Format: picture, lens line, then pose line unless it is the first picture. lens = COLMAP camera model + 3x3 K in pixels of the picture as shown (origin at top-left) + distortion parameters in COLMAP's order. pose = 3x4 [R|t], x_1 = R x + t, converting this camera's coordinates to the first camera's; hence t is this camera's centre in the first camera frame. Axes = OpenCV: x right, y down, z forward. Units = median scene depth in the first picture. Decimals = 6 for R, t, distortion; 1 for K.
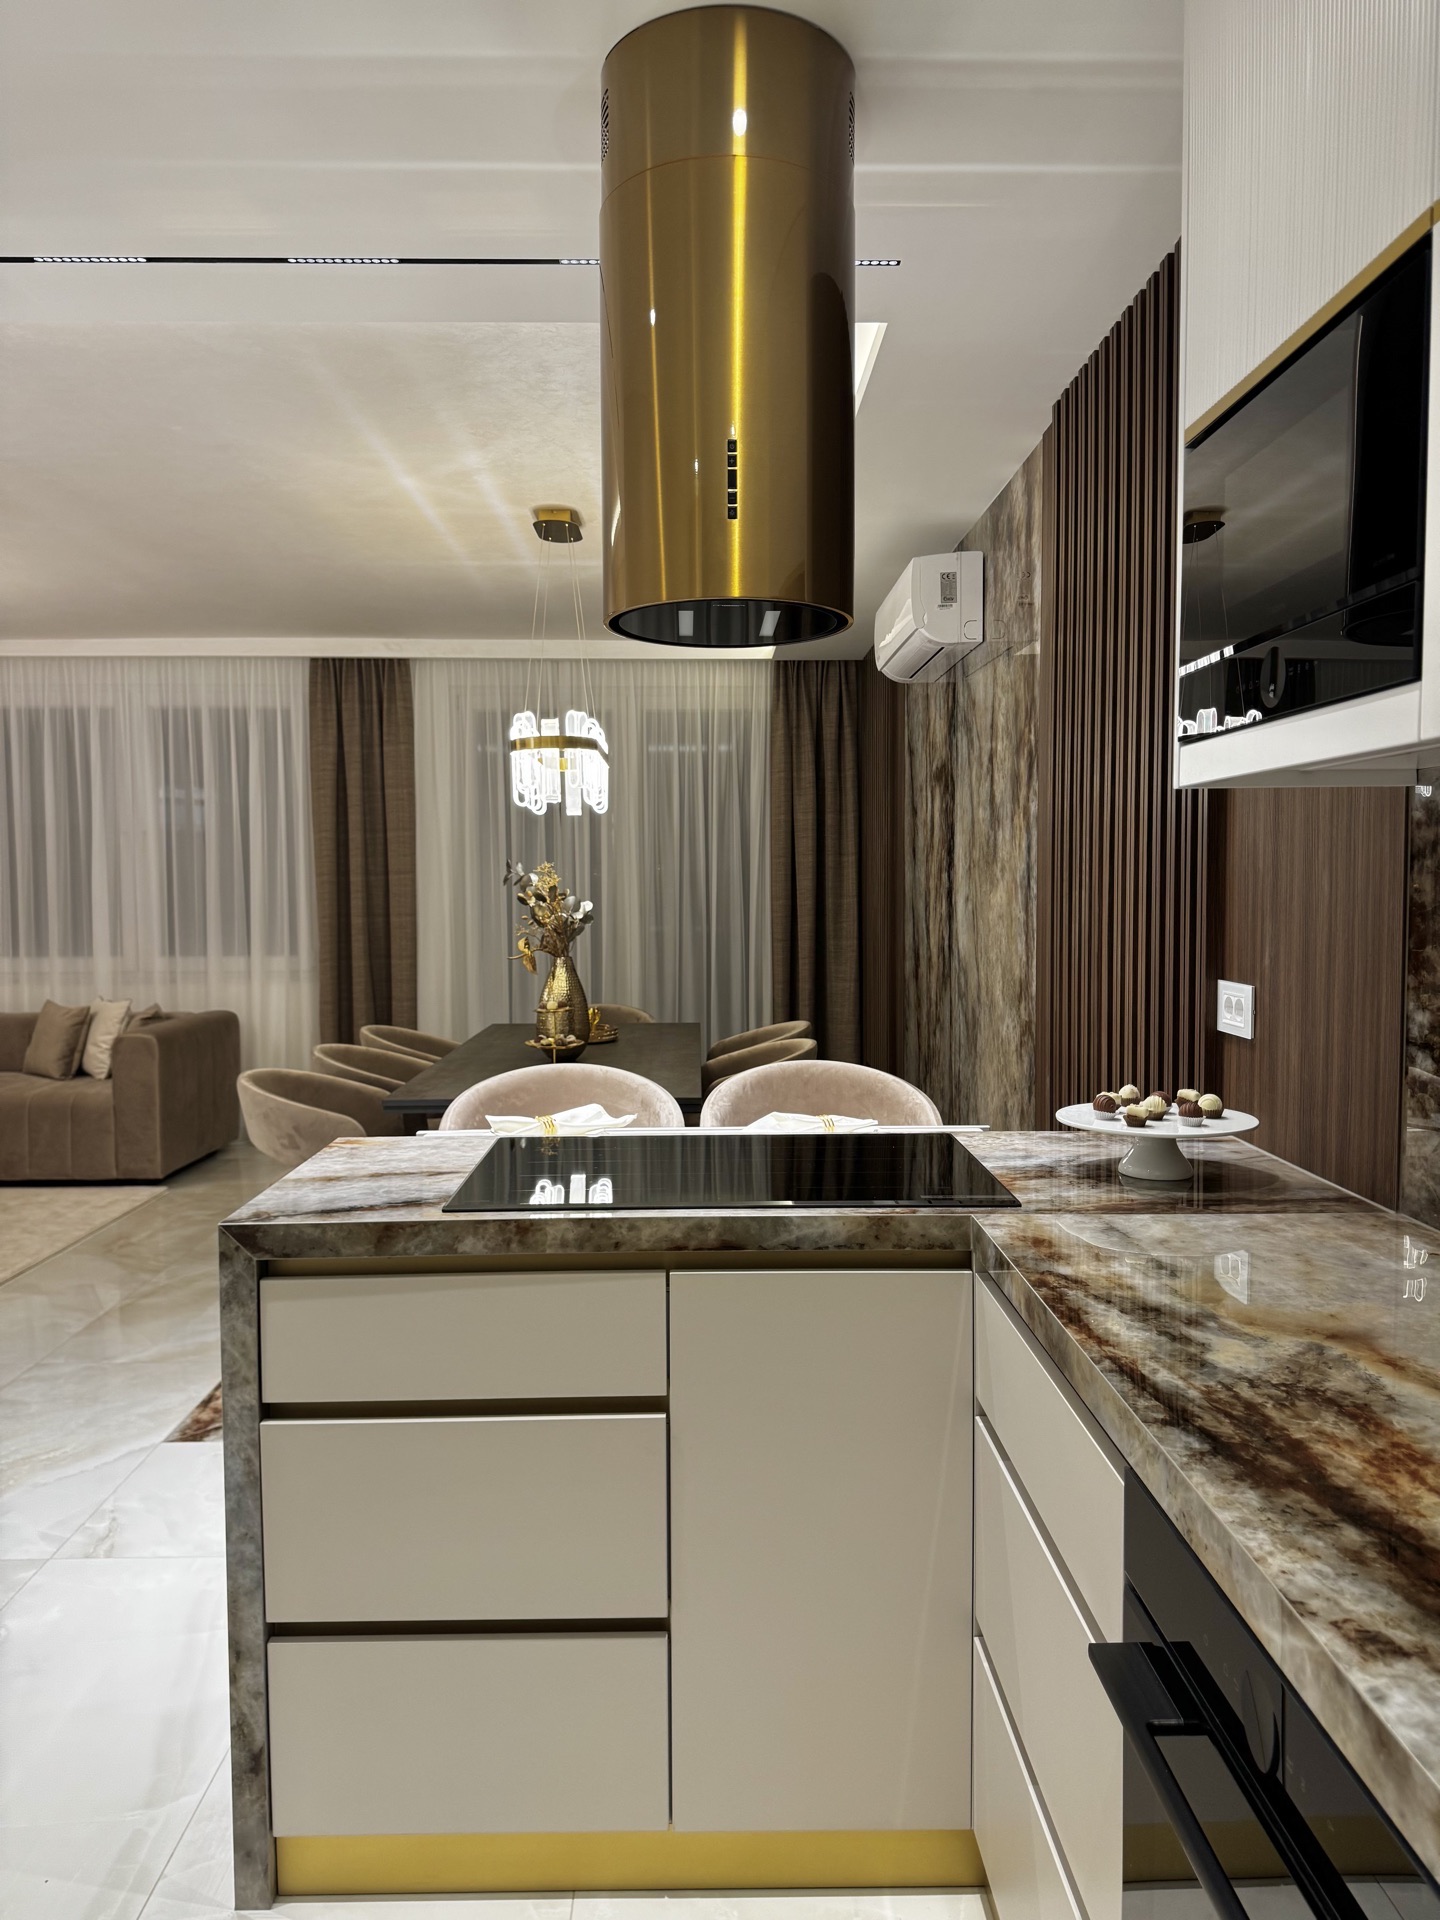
lens RADIAL K [[1334.1, 0, 727.2], [0, 1334.1, 977.4], [0, 0, 1]] dist [0.040270, -0.057826]
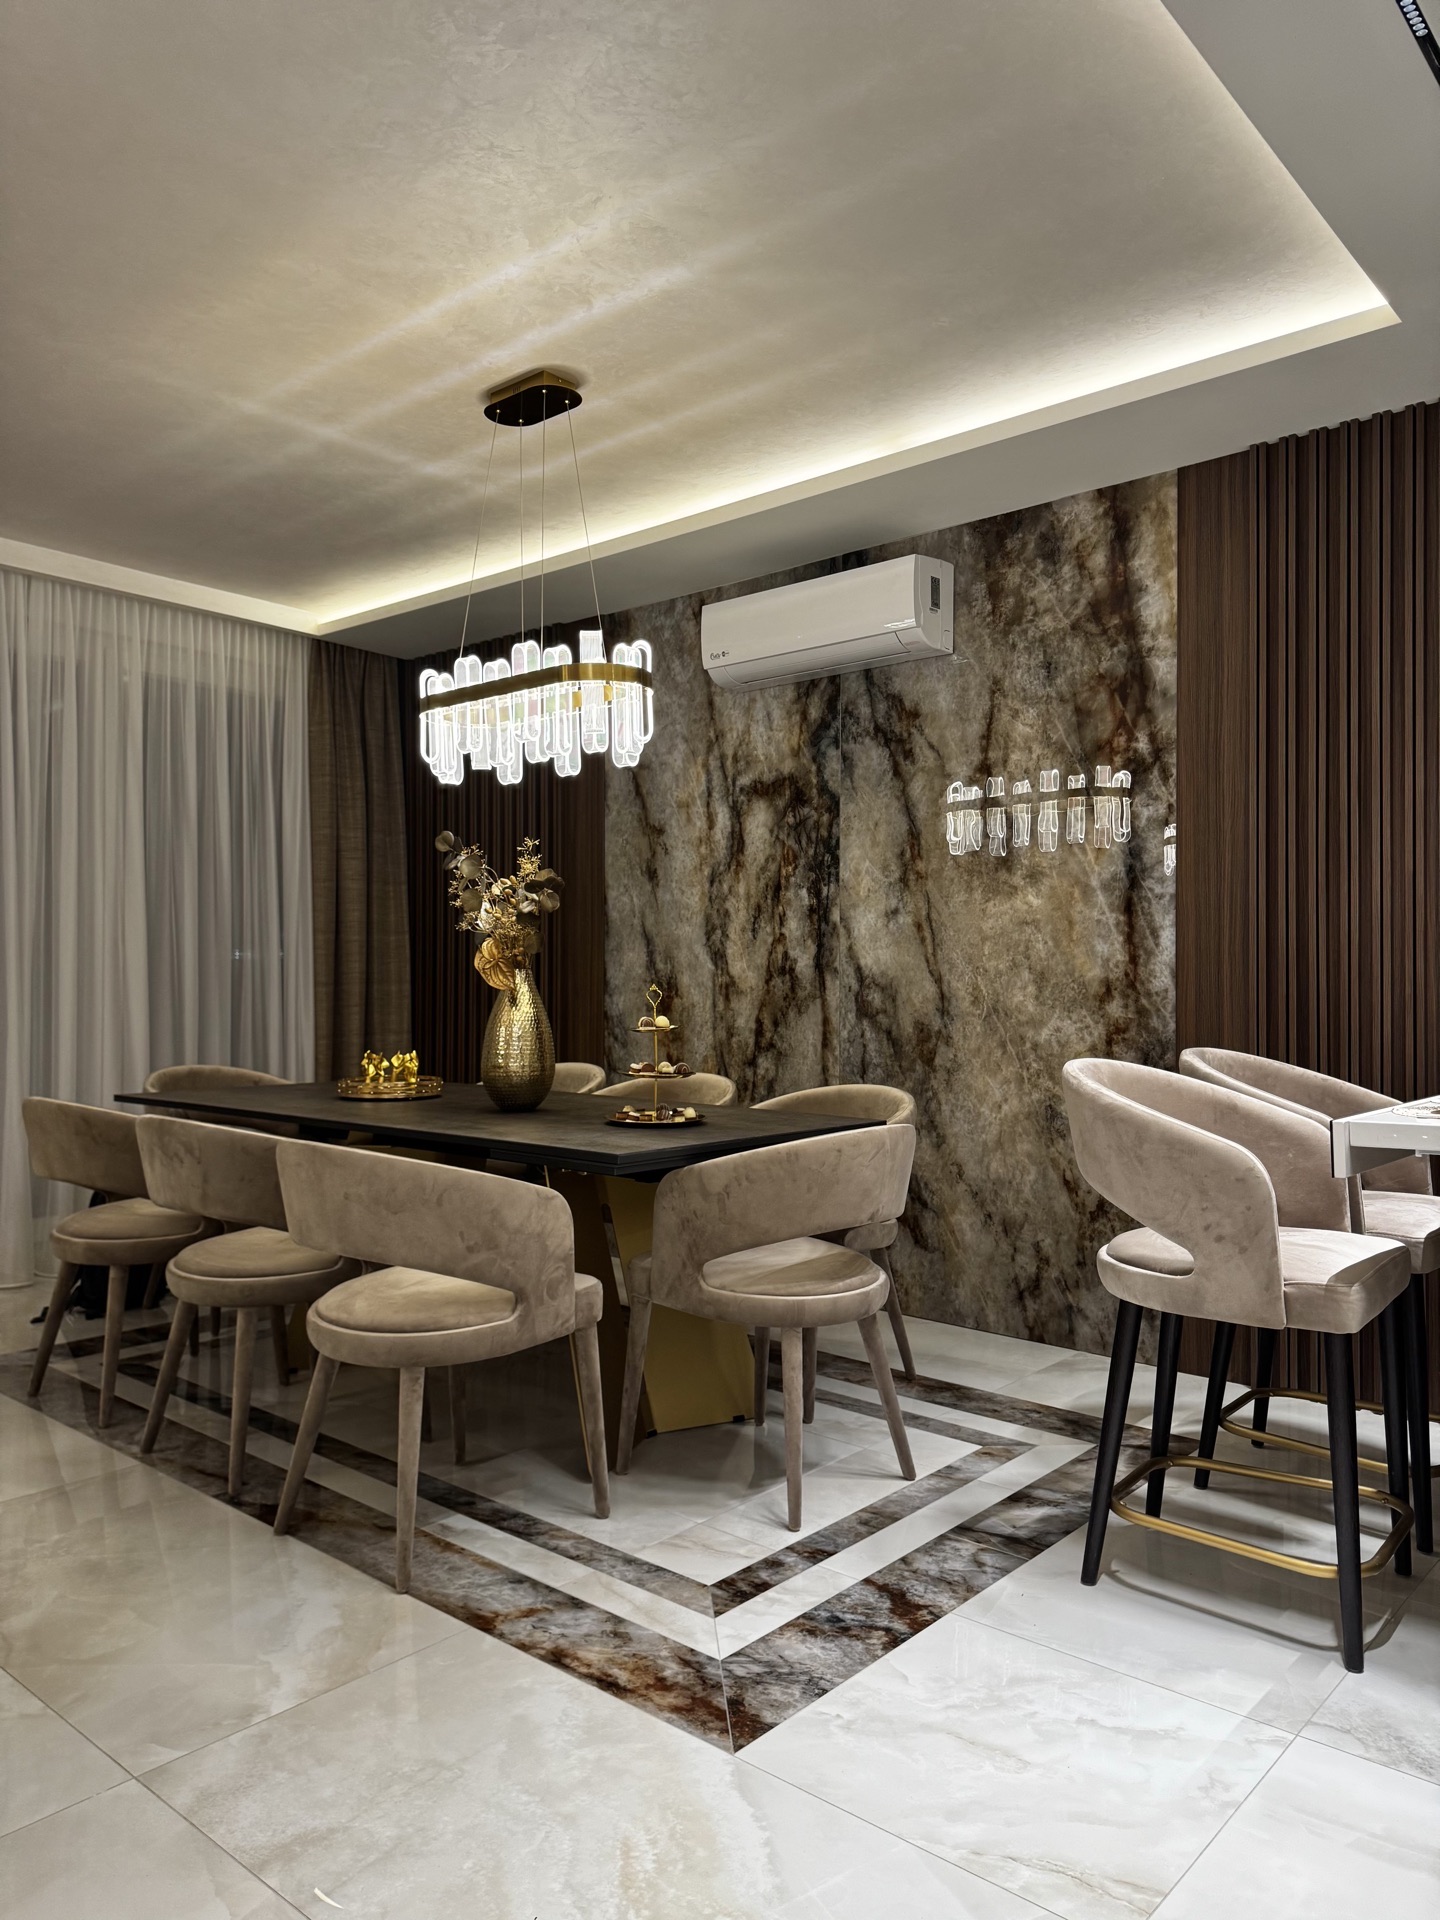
lens RADIAL K [[1334.1, 0, 717.7], [0, 1334.1, 972.1], [0, 0, 1]] dist [0.040270, -0.057826]
pose [[0.676633, 0.012992, 0.736206, -0.461824], [0.046889, 0.997055, -0.060690, 0.029037], [-0.734826, 0.075585, 0.674031, 0.328304]]
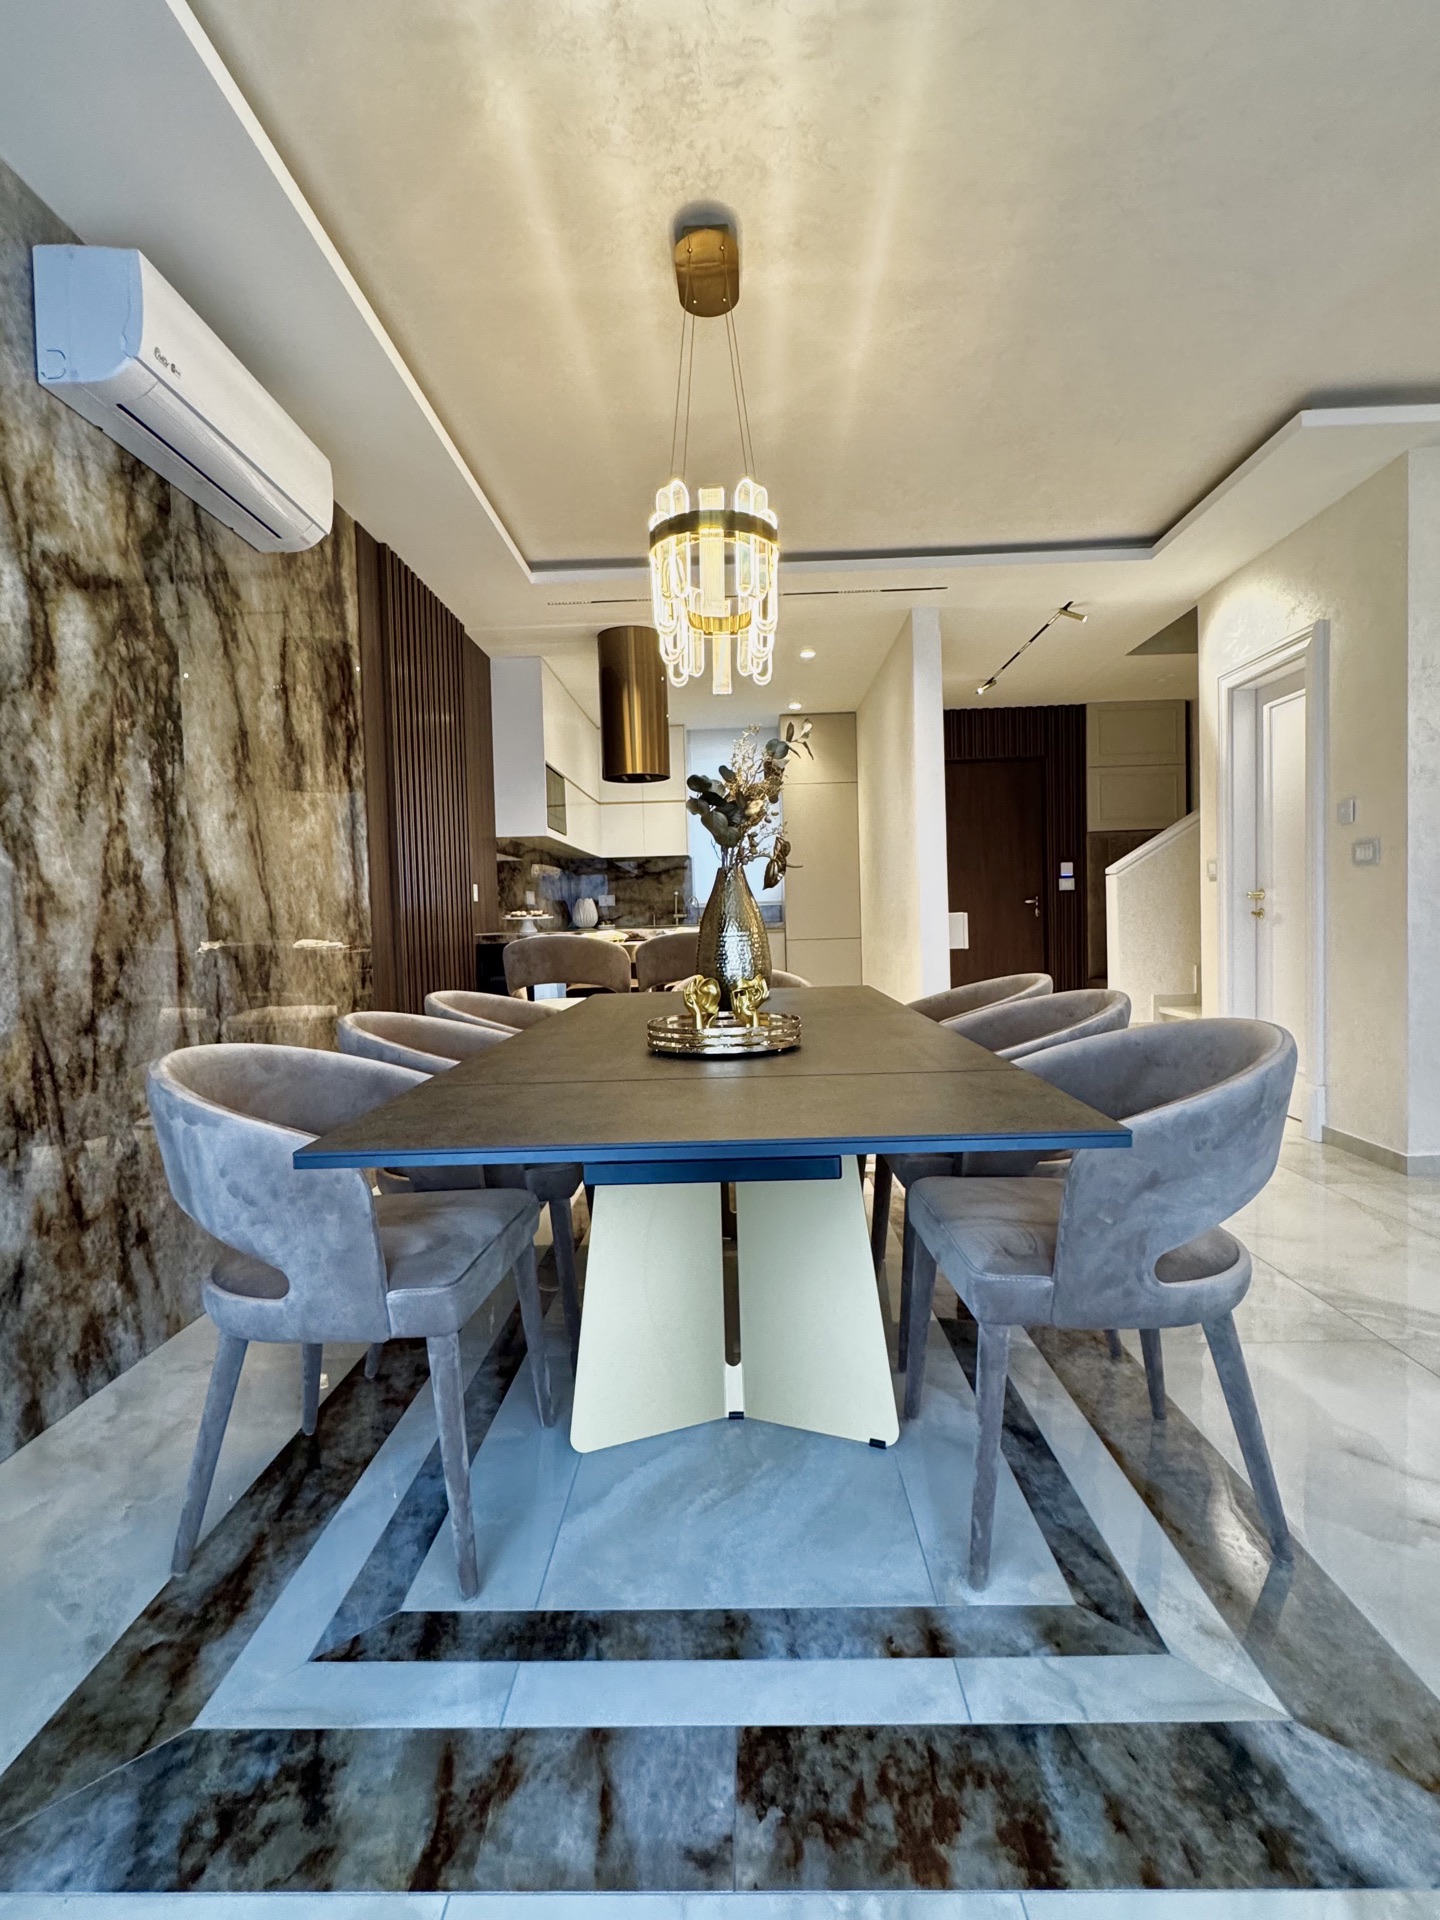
lens RADIAL K [[914.0, 0, 730.8], [0, 914.0, 956.0], [0, 0, 1]] dist [-0.012425, 0.000421]
pose [[-0.999093, 0.032807, 0.027157, -0.093223], [0.035771, 0.992487, 0.117001, -0.021163], [-0.023114, 0.117866, -0.992760, 1.188031]]
